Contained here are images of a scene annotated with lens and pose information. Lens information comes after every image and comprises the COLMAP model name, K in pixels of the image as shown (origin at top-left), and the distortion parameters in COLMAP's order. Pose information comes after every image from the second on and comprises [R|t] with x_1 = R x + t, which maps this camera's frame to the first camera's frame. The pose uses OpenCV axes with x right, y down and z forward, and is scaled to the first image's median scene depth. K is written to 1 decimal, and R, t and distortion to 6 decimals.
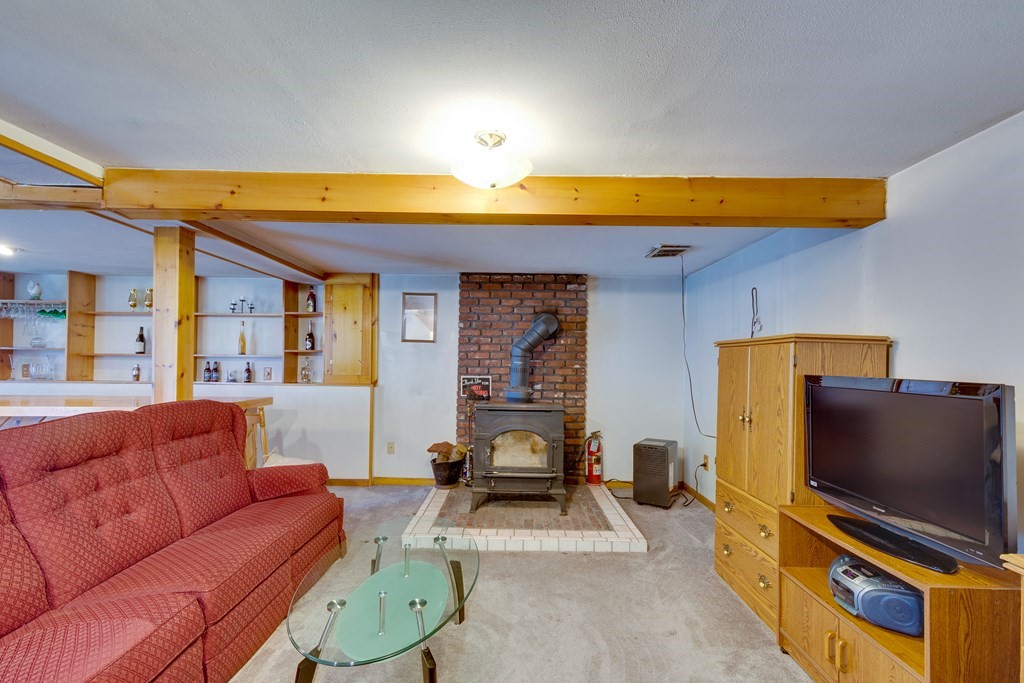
lens RADIAL K [[445.3, 0, 511.7], [0, 445.3, 354.0], [0, 0, 1]] dist [0.015805, -0.005319]
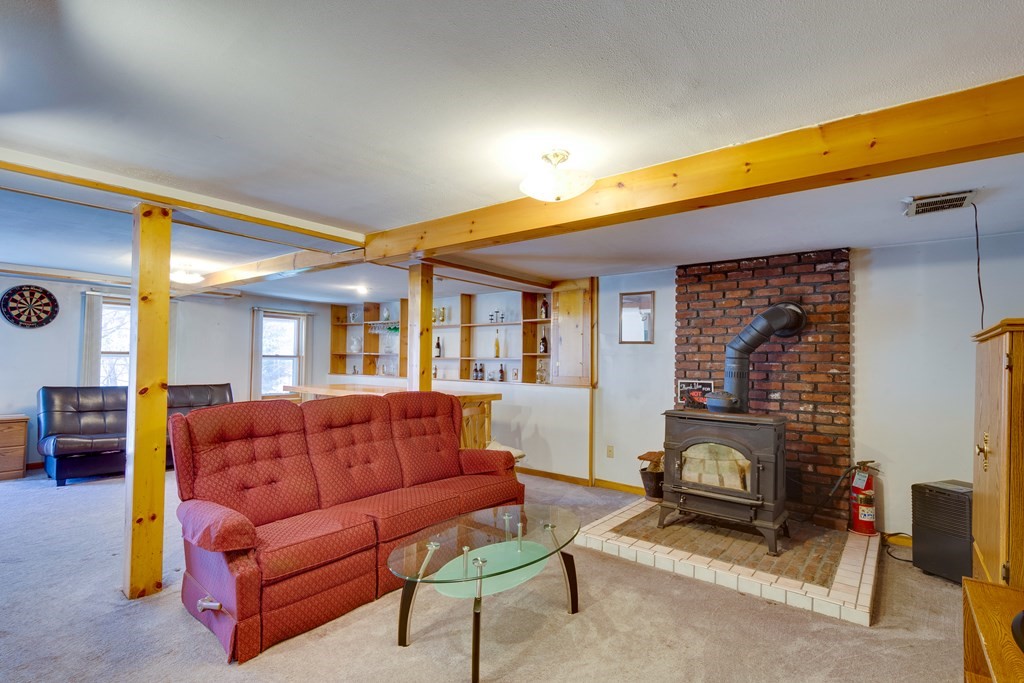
lens RADIAL K [[497.9, 0, 506.0], [0, 497.9, 344.8], [0, 0, 1]] dist [0.001903, -0.000705]
pose [[0.776956, -0.020988, -0.629206, 0.250495], [0.004722, 0.999610, -0.027513, 0.003950], [0.629538, 0.018405, 0.776752, -0.004129]]
